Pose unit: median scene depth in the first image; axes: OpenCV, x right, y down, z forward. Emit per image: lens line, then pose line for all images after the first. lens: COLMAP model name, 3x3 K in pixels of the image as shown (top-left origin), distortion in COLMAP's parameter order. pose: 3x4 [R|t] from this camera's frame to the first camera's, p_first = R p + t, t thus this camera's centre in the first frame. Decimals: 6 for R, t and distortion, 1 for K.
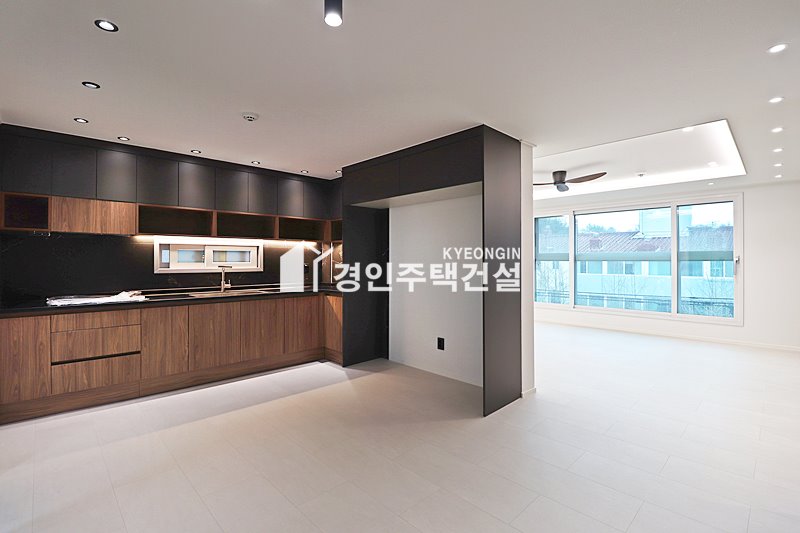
lens RADIAL K [[373.1, 0, 397.1], [0, 373.1, 261.2], [0, 0, 1]] dist [0.000548, -0.015021]
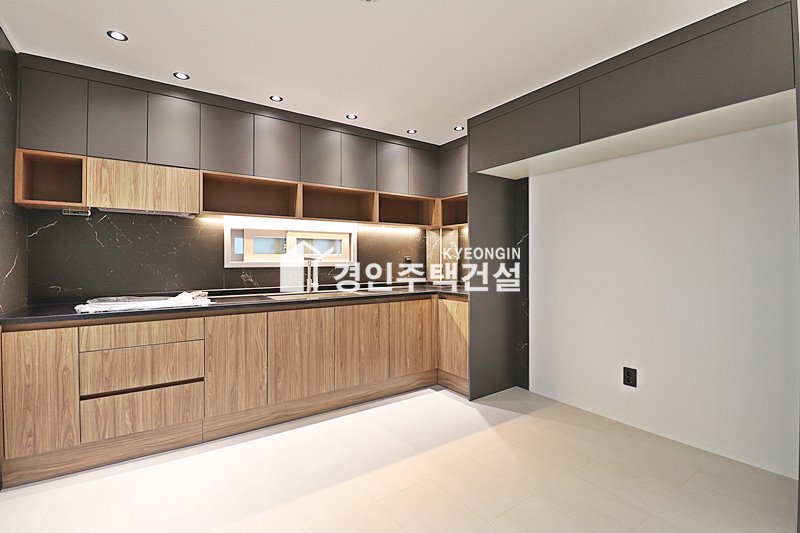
lens RADIAL K [[370.6, 0, 399.9], [0, 370.6, 259.4], [0, 0, 1]] dist [0.000593, -0.014581]
pose [[0.987906, -0.001574, -0.155043, -0.194241], [0.001432, 0.999998, -0.001032, 0.018399], [0.155045, 0.000797, 0.987907, 0.329501]]
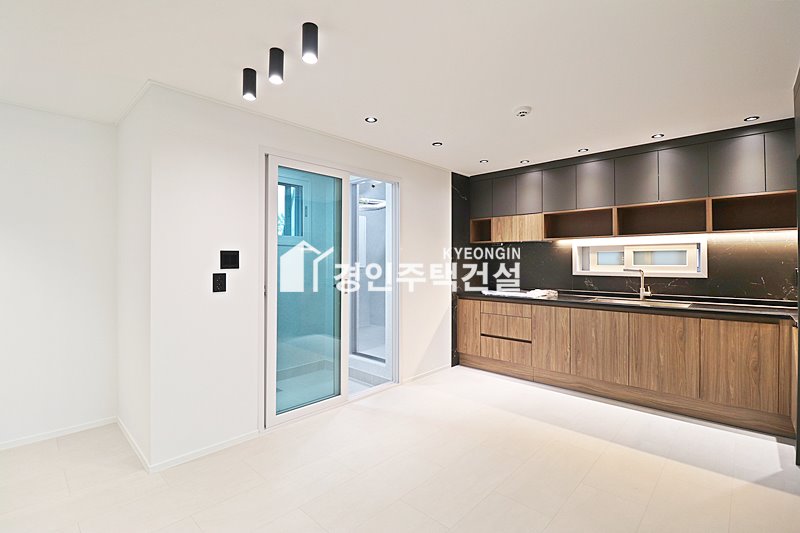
lens RADIAL K [[370.6, 0, 399.9], [0, 370.6, 259.4], [0, 0, 1]] dist [0.000593, -0.014581]
pose [[0.048935, -0.004621, -0.998791, 0.396104], [0.002335, 0.999987, -0.004512, -0.008114], [0.998799, -0.002111, 0.048945, 0.478118]]
